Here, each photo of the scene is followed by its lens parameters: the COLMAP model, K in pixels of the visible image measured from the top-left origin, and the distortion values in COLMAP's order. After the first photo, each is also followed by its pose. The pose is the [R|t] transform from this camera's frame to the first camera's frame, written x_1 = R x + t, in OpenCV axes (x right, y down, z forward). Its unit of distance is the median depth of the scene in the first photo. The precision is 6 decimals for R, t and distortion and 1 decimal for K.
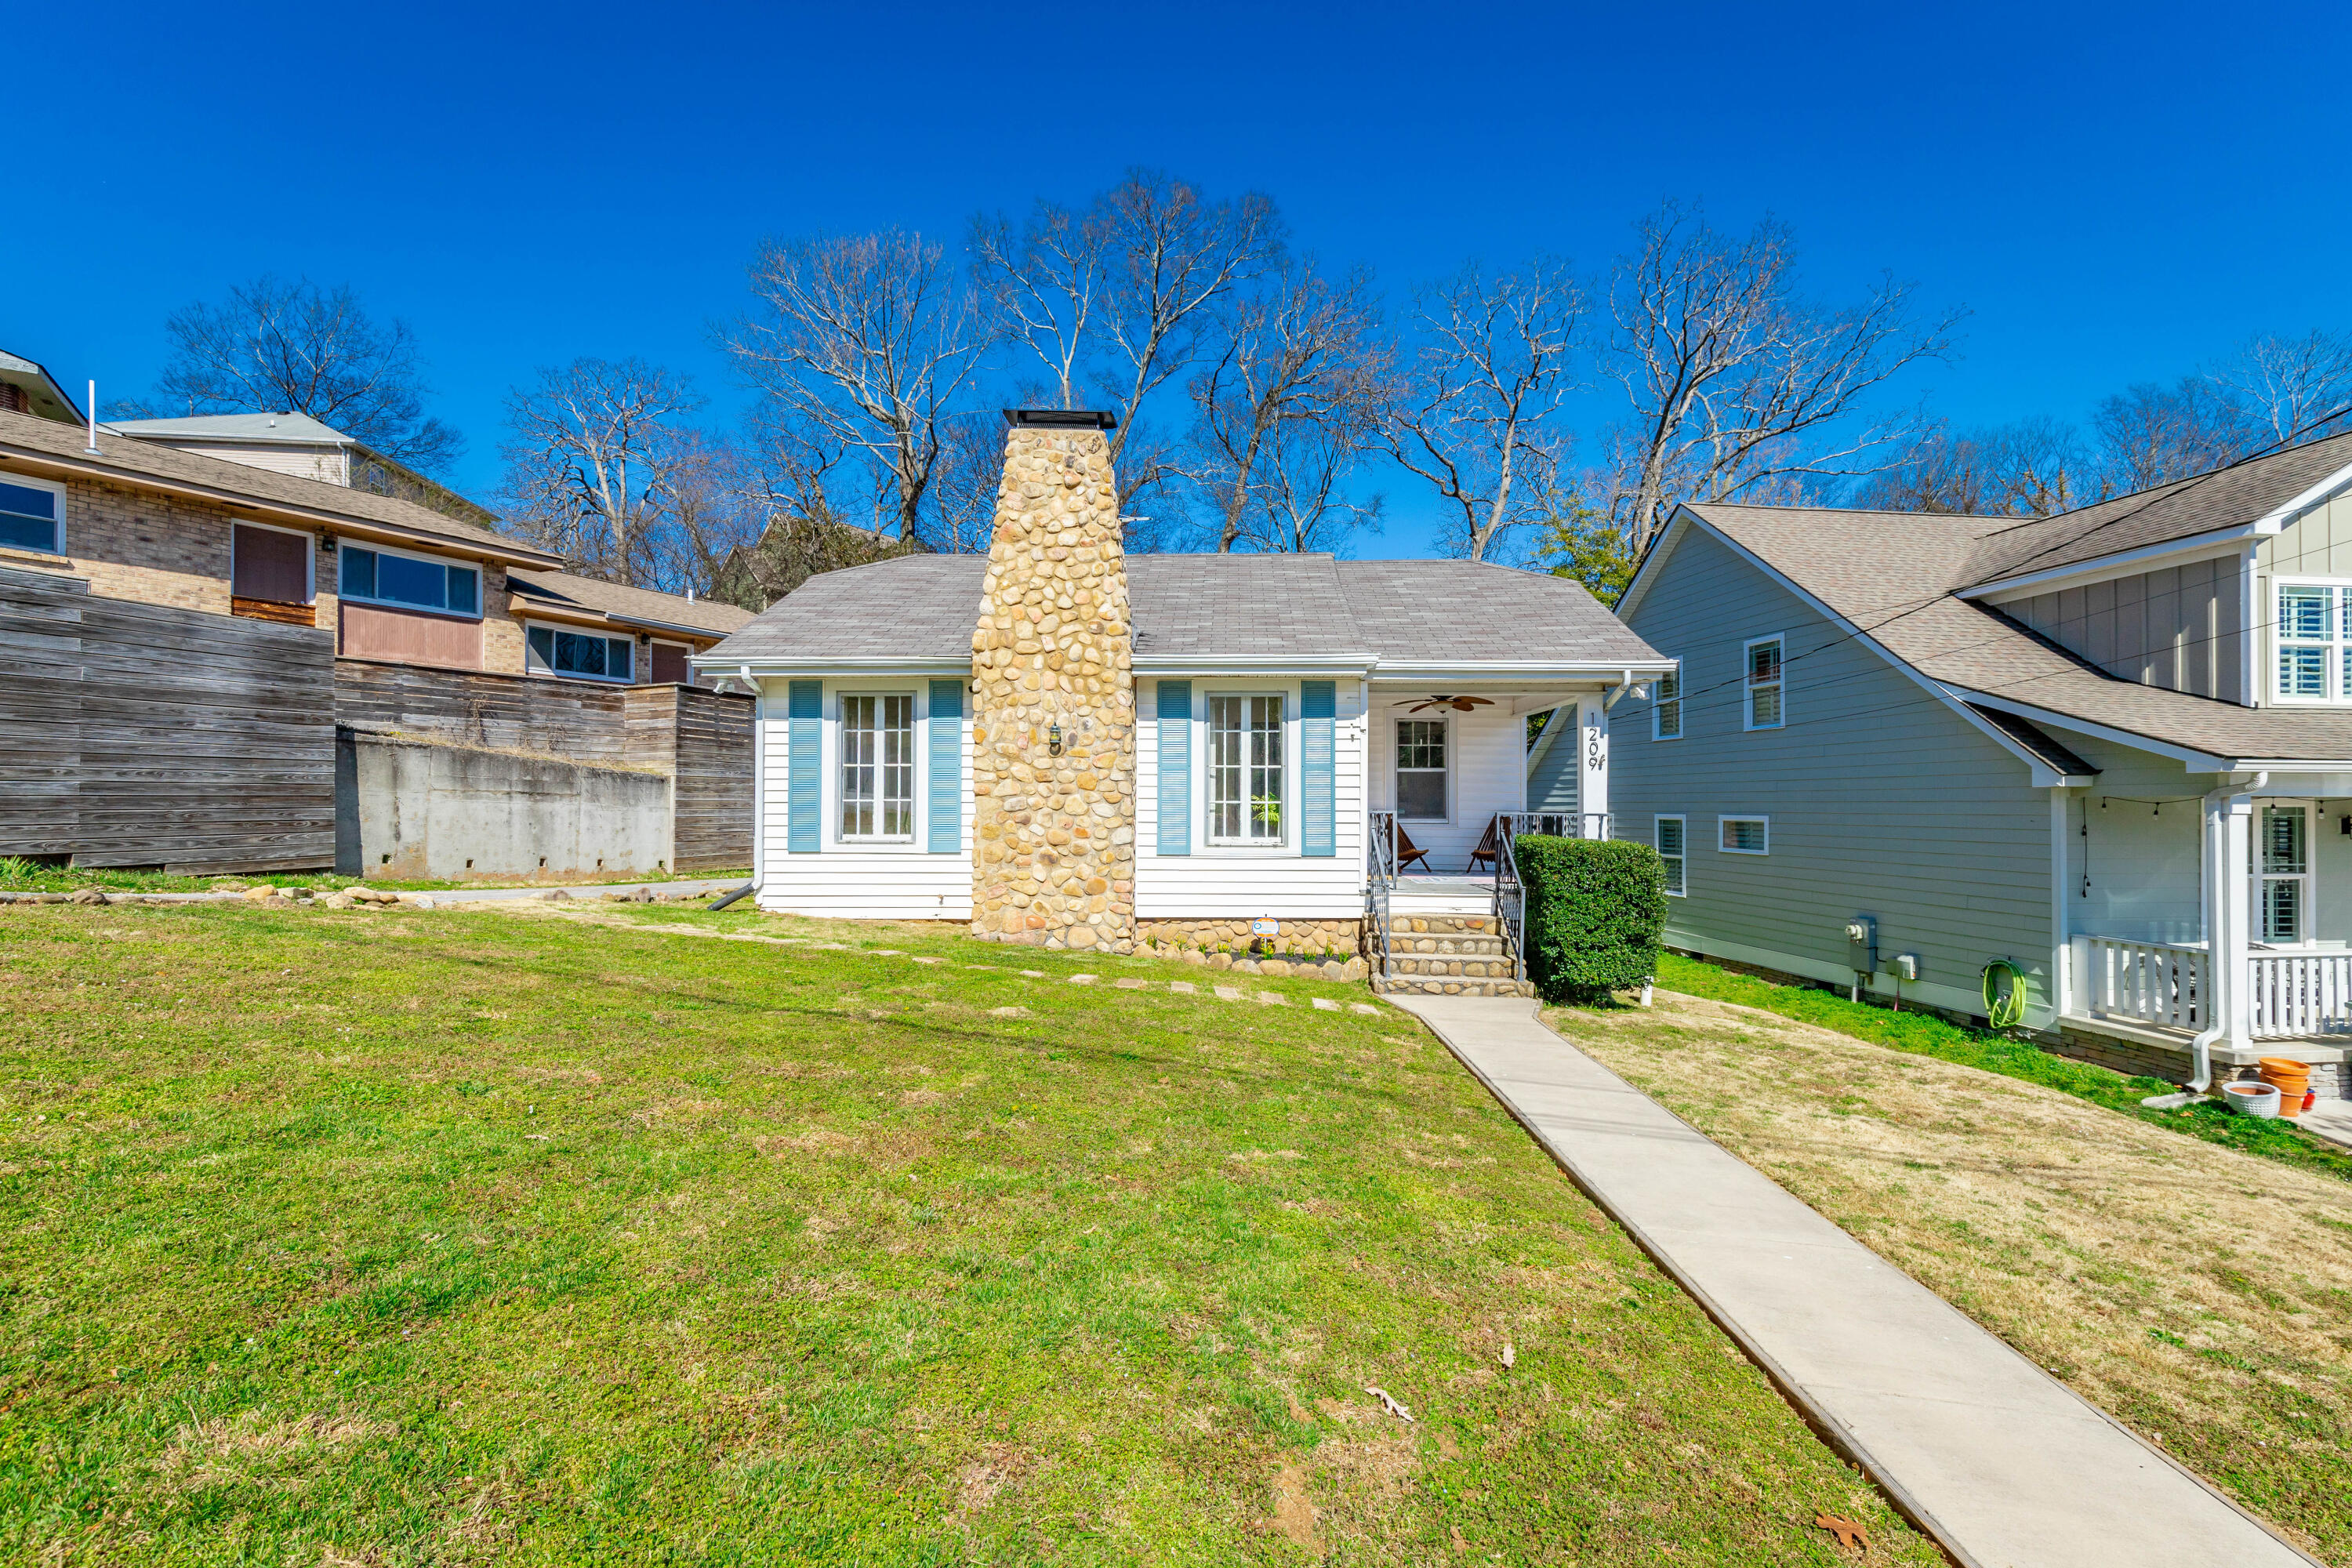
lens RADIAL K [[1057.7, 0, 1183.1], [0, 1057.7, 797.0], [0, 0, 1]] dist [0.006001, 0.000333]
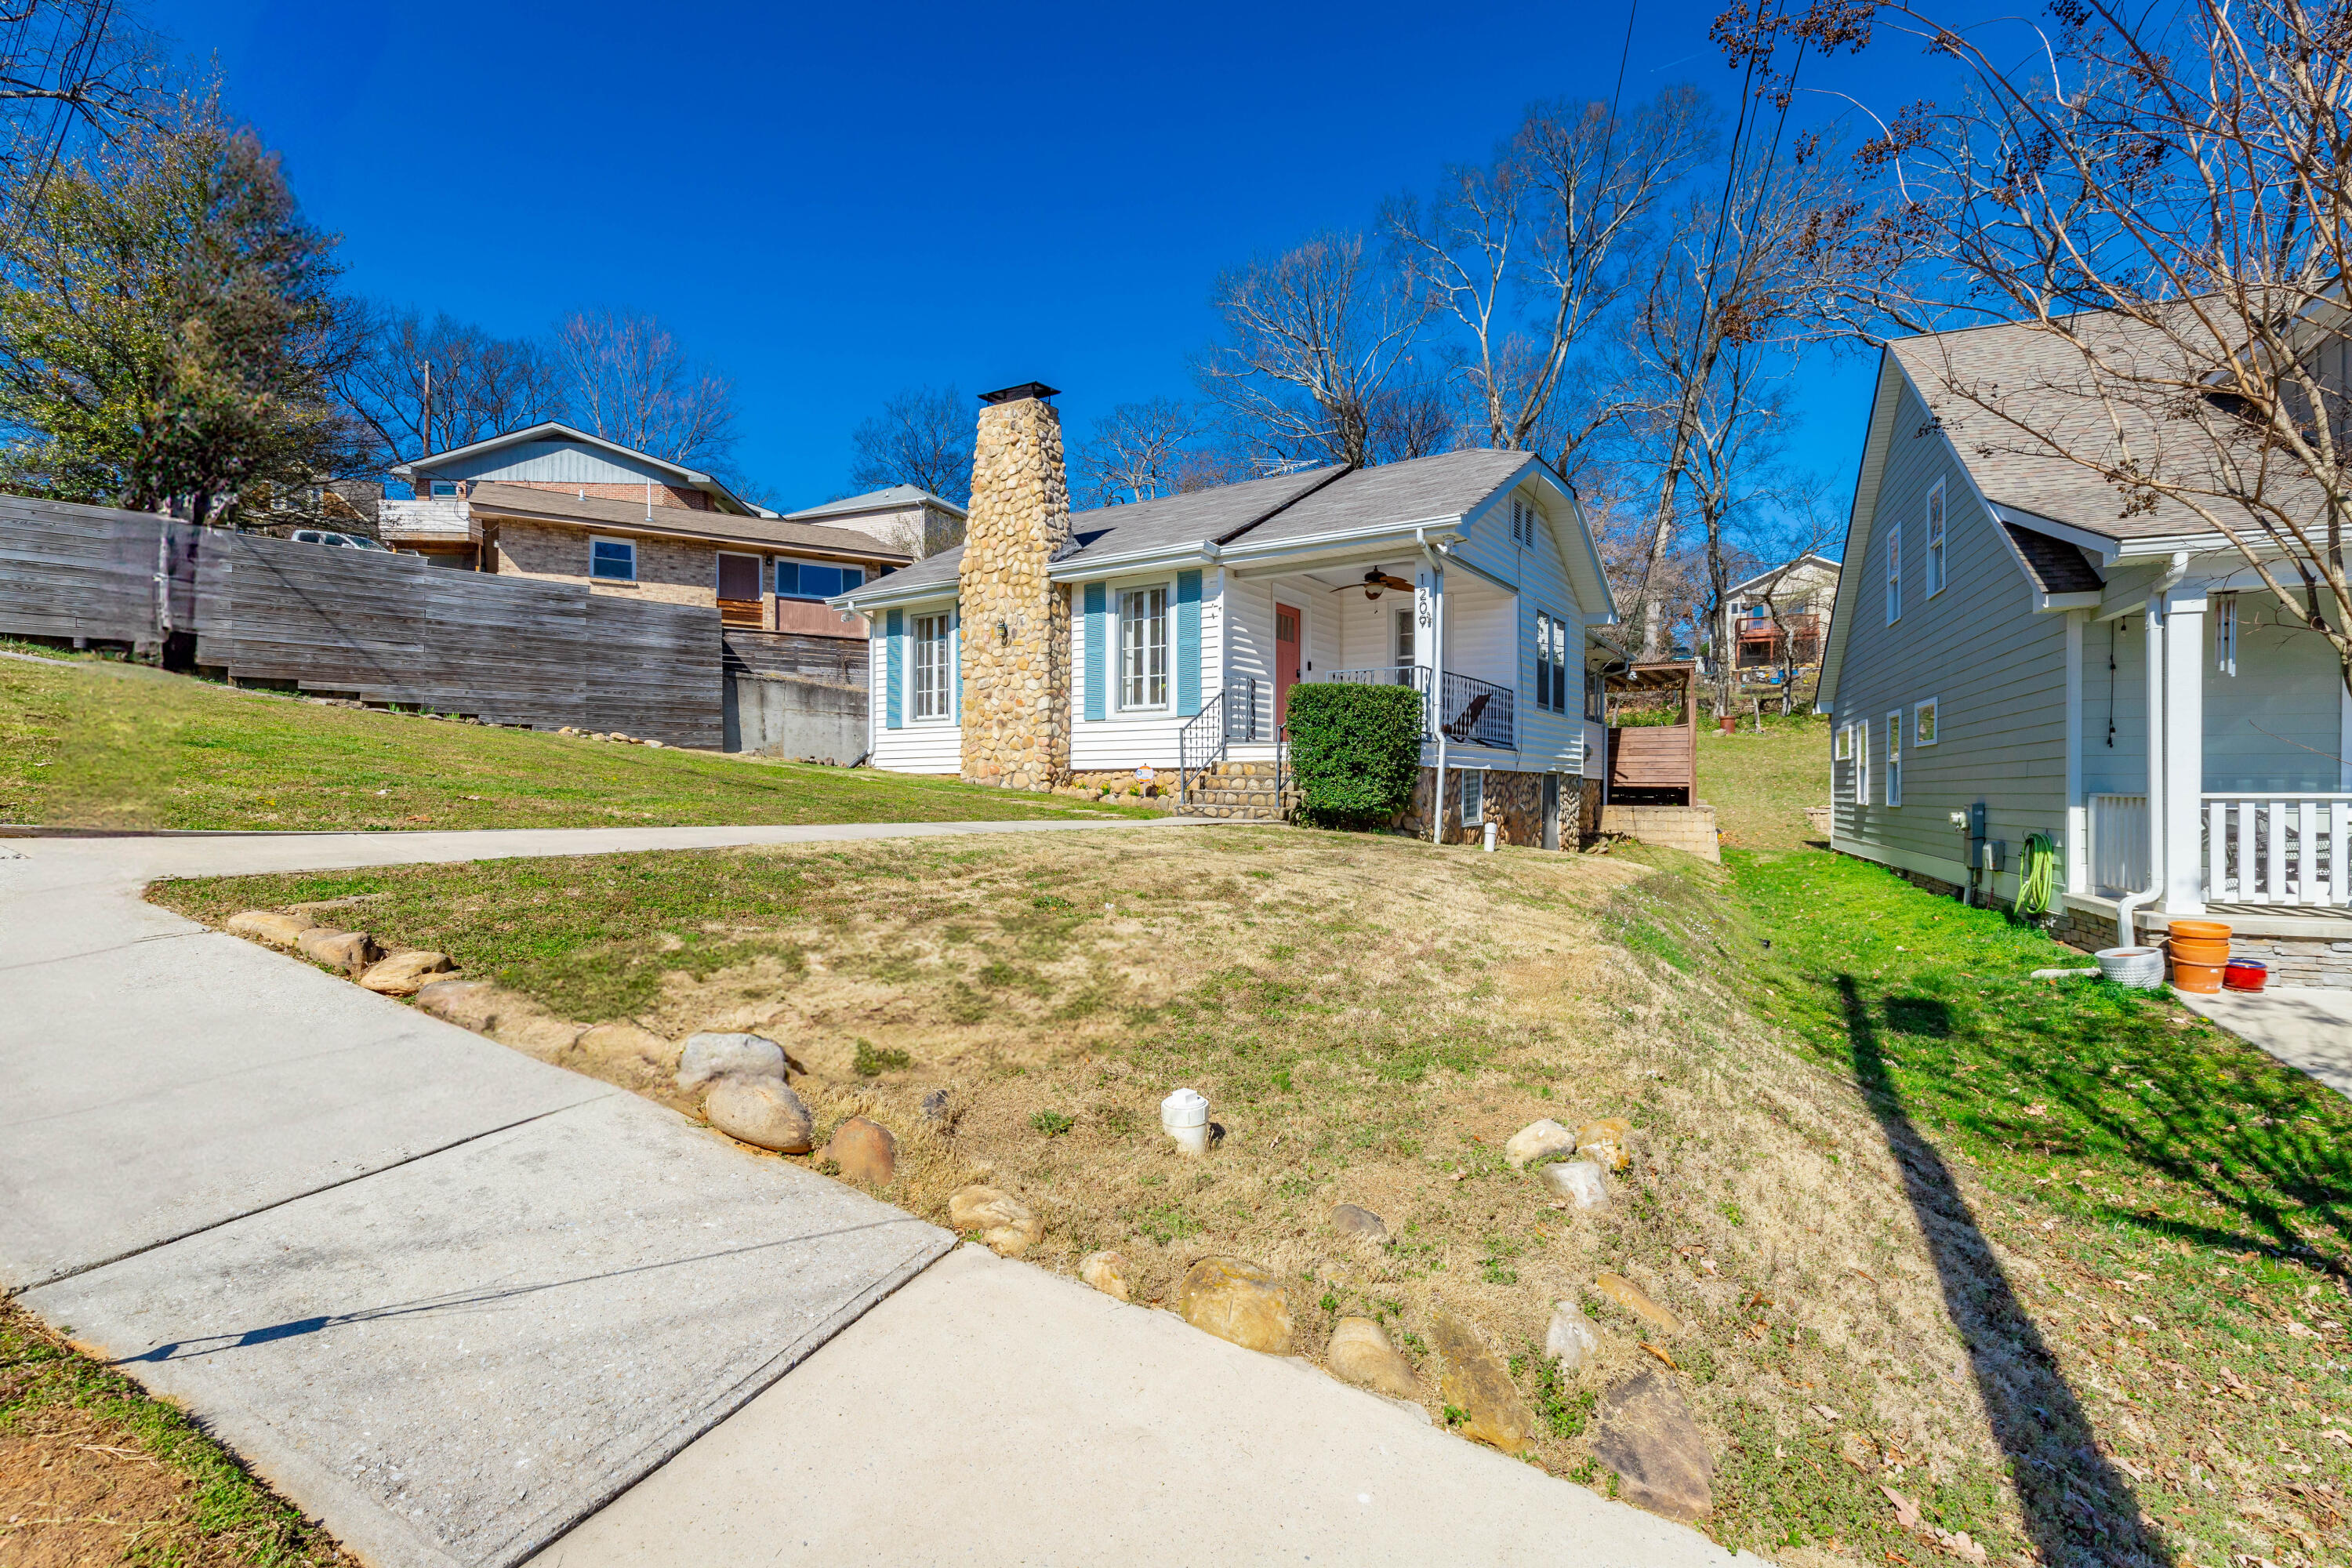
lens RADIAL K [[1057.7, 0, 1183.1], [0, 1057.7, 797.0], [0, 0, 1]] dist [0.006001, 0.000333]
pose [[0.858373, 0.002807, -0.513019, 0.733612], [0.003307, 0.999934, 0.011003, 0.133279], [0.513016, -0.011141, 0.858307, -0.042177]]
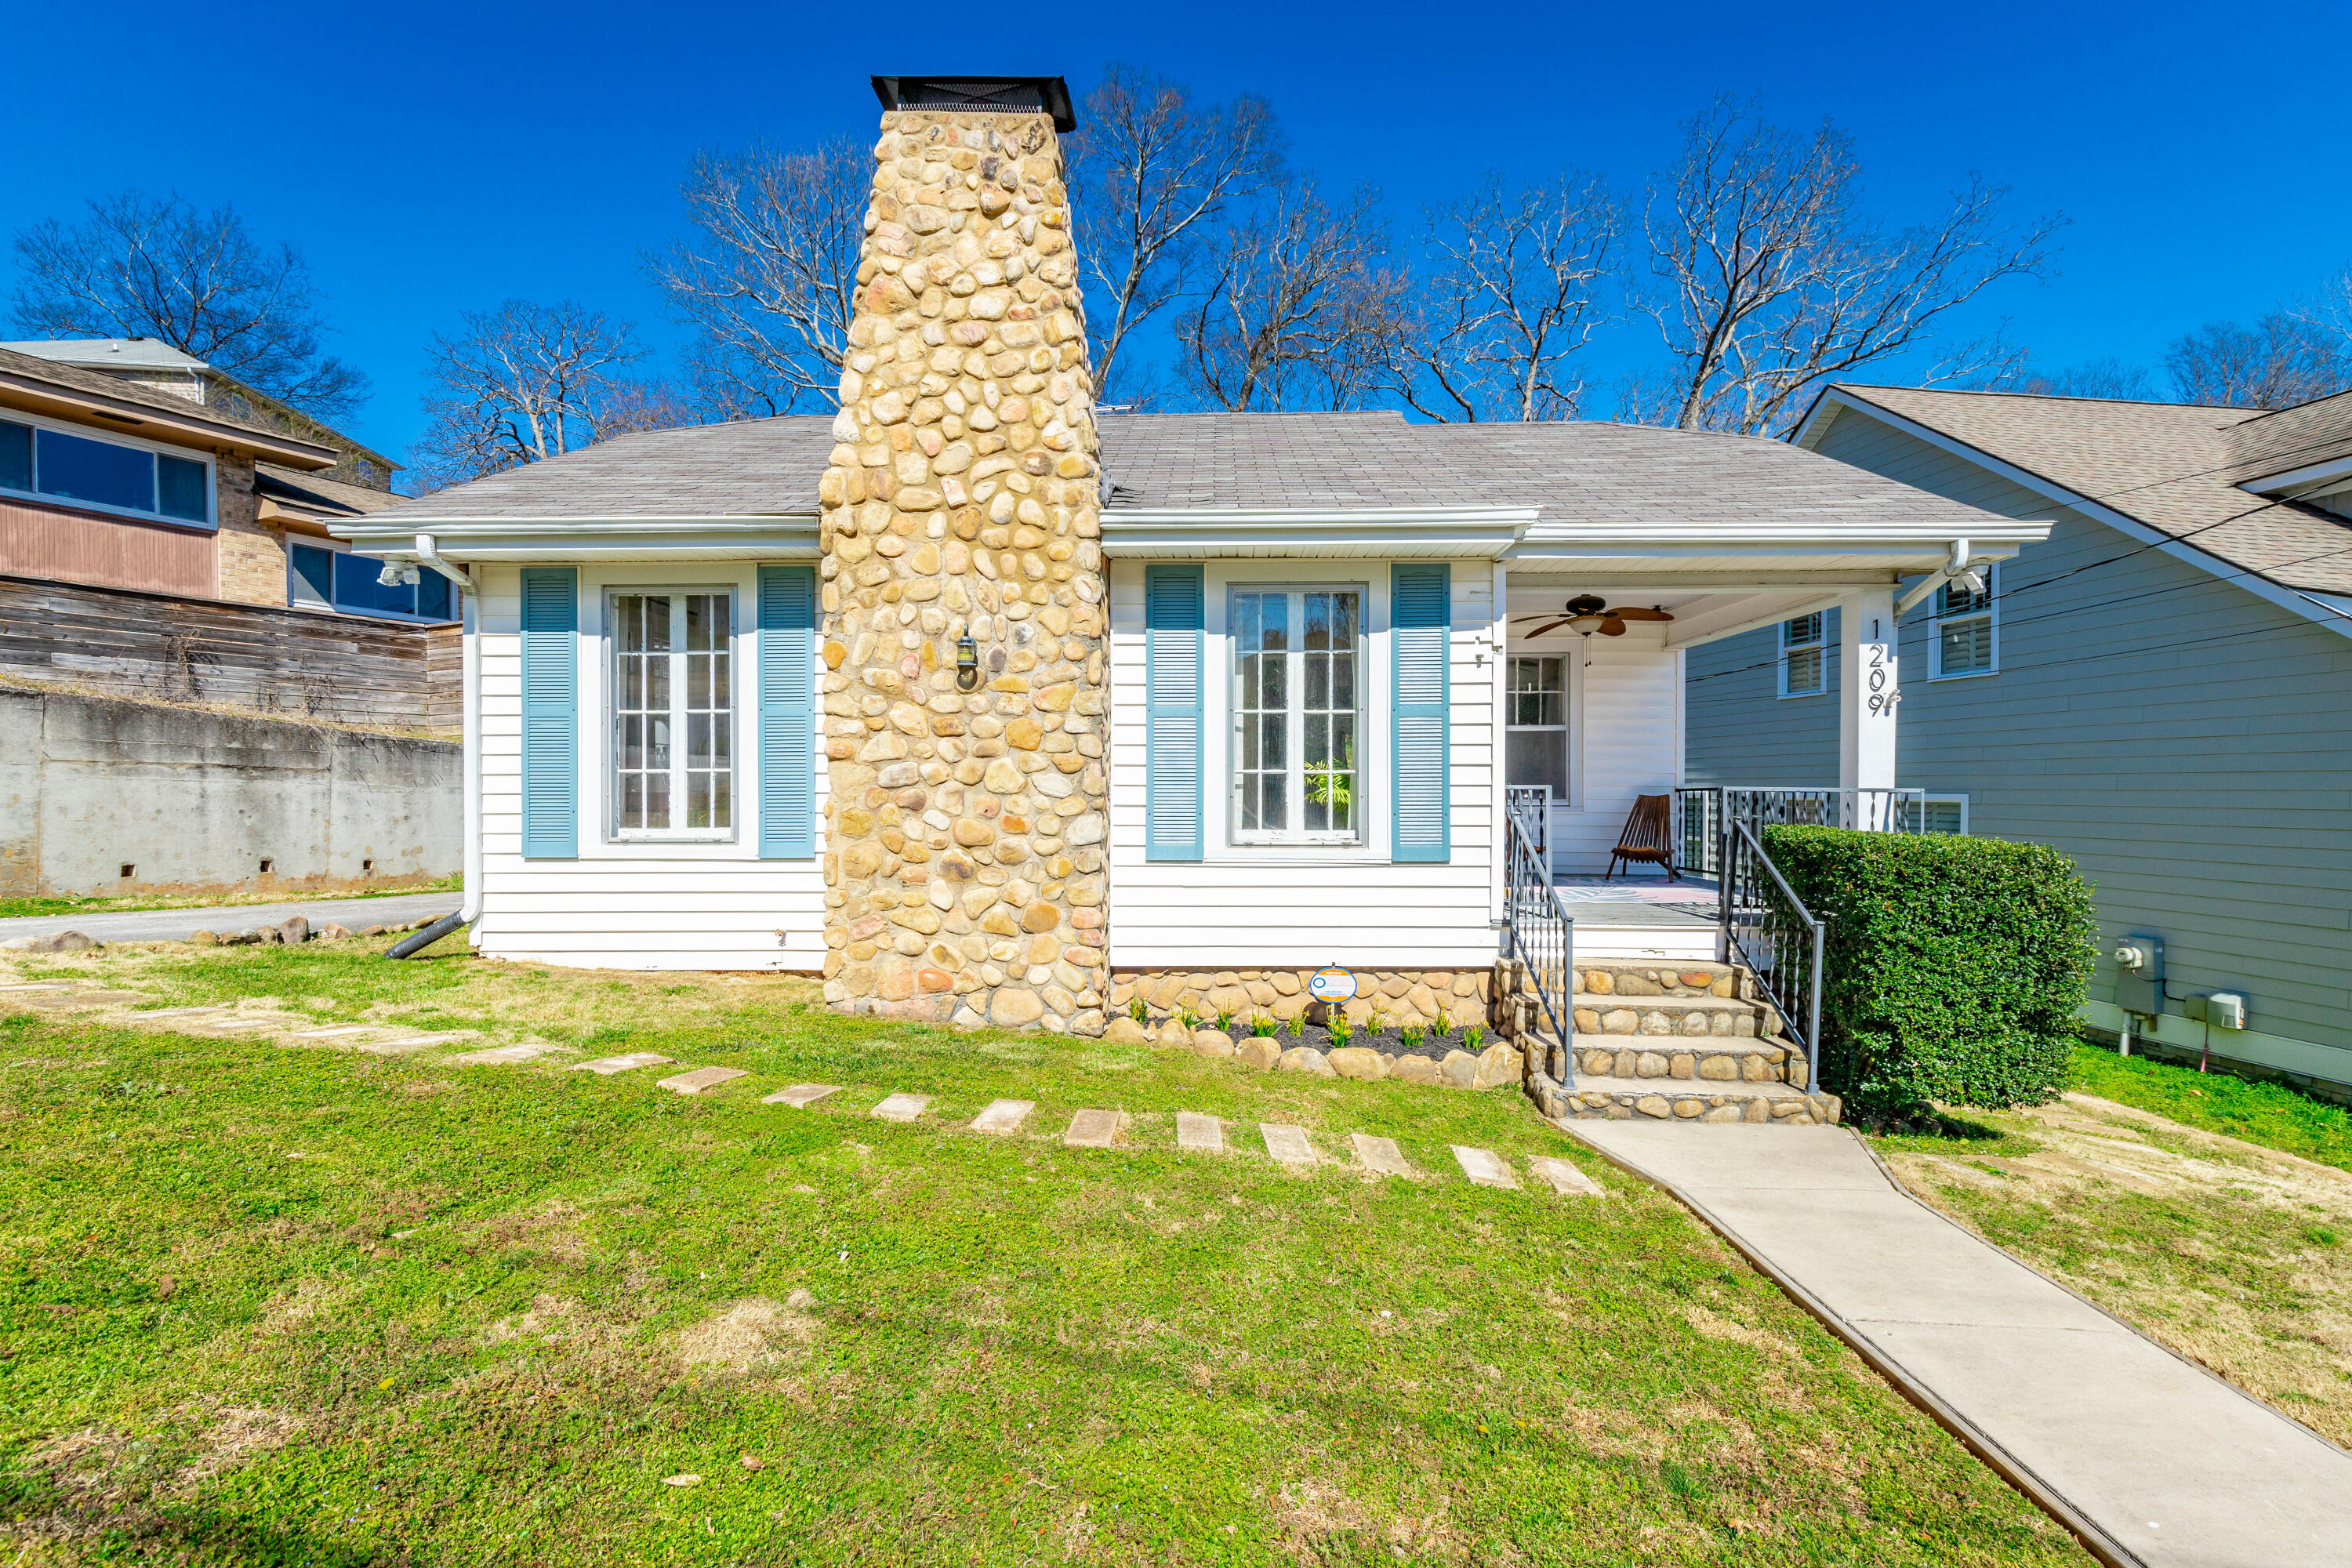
lens RADIAL K [[1065.0, 0, 1179.6], [0, 1065.0, 801.6], [0, 0, 1]] dist [0.005300, -0.000404]
pose [[0.999928, -0.003381, 0.011521, -0.012765], [0.003151, 0.999797, 0.019888, 0.009787], [-0.011586, -0.019850, 0.999736, 0.404582]]
